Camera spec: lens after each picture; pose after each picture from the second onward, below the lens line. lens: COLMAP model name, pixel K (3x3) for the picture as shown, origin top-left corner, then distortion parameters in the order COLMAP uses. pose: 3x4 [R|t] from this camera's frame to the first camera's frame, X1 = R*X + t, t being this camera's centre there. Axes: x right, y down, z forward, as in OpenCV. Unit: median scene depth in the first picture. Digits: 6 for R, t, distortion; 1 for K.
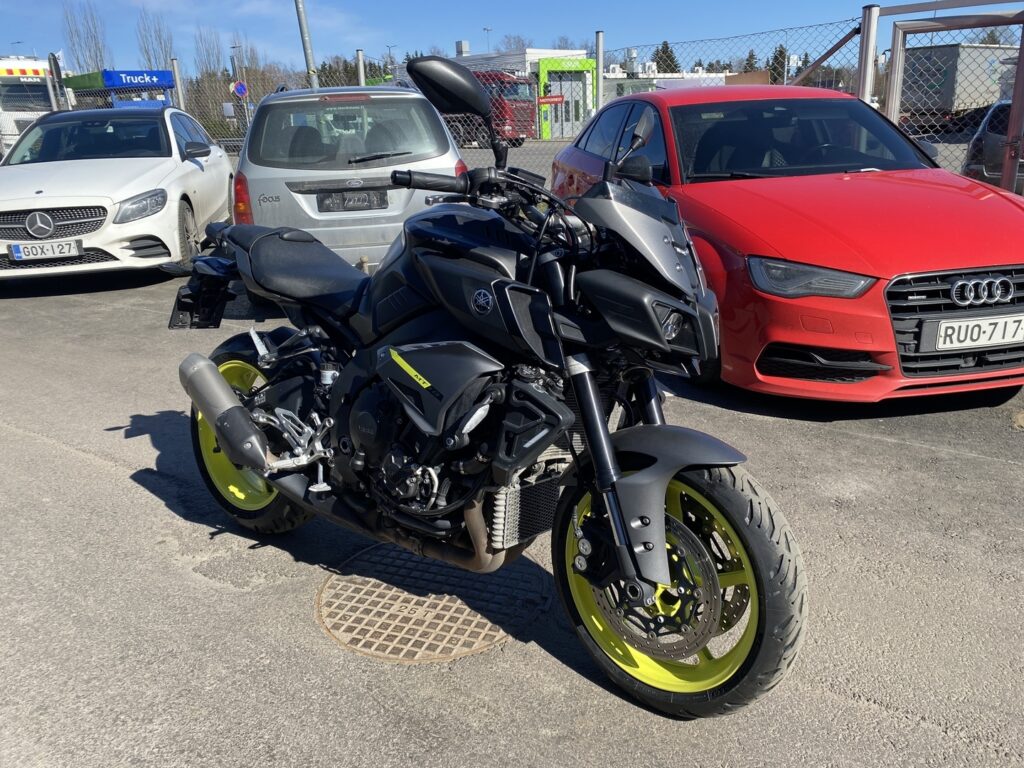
lens RADIAL K [[779.9, 0, 513.7], [0, 779.9, 383.1], [0, 0, 1]] dist [0.044124, -0.024358]
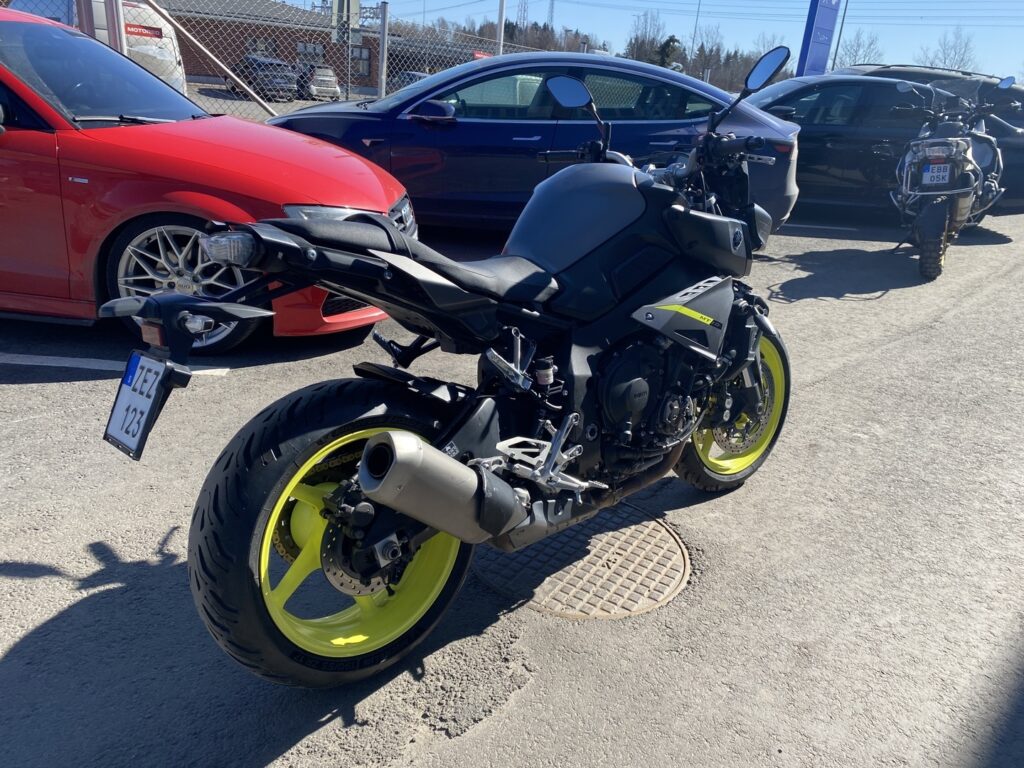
lens RADIAL K [[779.9, 0, 511.7], [0, 779.9, 385.4], [0, 0, 1]] dist [0.044124, -0.024358]
pose [[0.166735, -0.306466, 0.937165, -0.865848], [0.228861, 0.936541, 0.265544, -0.192409], [-0.959074, 0.170205, 0.226292, 0.698573]]
